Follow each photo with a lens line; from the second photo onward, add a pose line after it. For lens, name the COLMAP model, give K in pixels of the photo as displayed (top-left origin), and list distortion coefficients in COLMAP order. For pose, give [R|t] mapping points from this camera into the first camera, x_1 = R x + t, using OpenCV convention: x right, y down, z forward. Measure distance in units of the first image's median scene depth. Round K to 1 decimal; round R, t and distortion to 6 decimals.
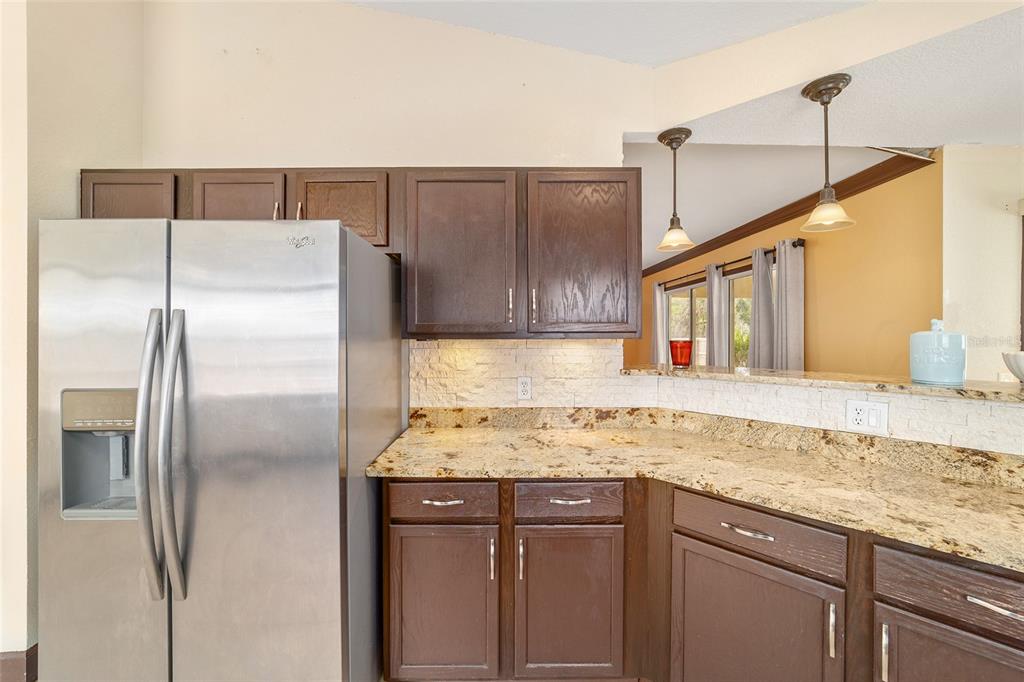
lens RADIAL K [[399.6, 0, 527.9], [0, 399.6, 337.8], [0, 0, 1]] dist [-0.015560, 0.005284]
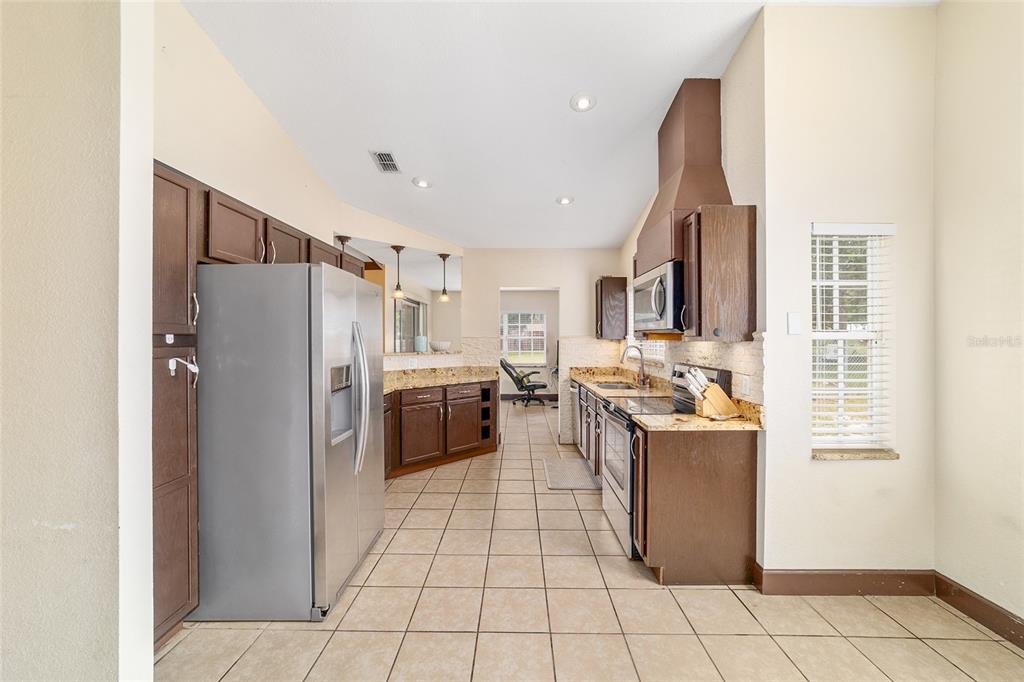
lens RADIAL K [[399.6, 0, 511.2], [0, 399.6, 333.9], [0, 0, 1]] dist [-0.015560, 0.005284]
pose [[0.009350, 0.016605, 0.999818, -2.264386], [0.007709, 0.999831, -0.016677, 0.020985], [-0.999927, 0.007864, 0.009221, 0.188475]]
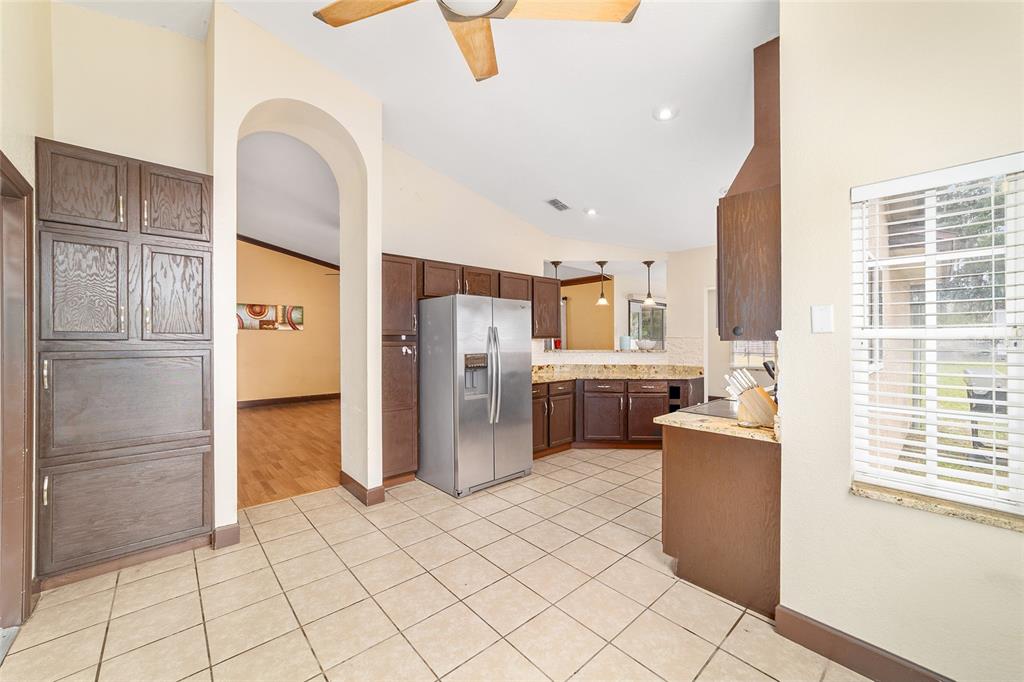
lens RADIAL K [[399.6, 0, 522.8], [0, 399.6, 337.3], [0, 0, 1]] dist [-0.015560, 0.005284]
pose [[0.733511, 0.009524, 0.679611, -2.247671], [-0.001431, 0.999921, -0.012468, 0.037320], [-0.679676, 0.008173, 0.733467, -1.122928]]
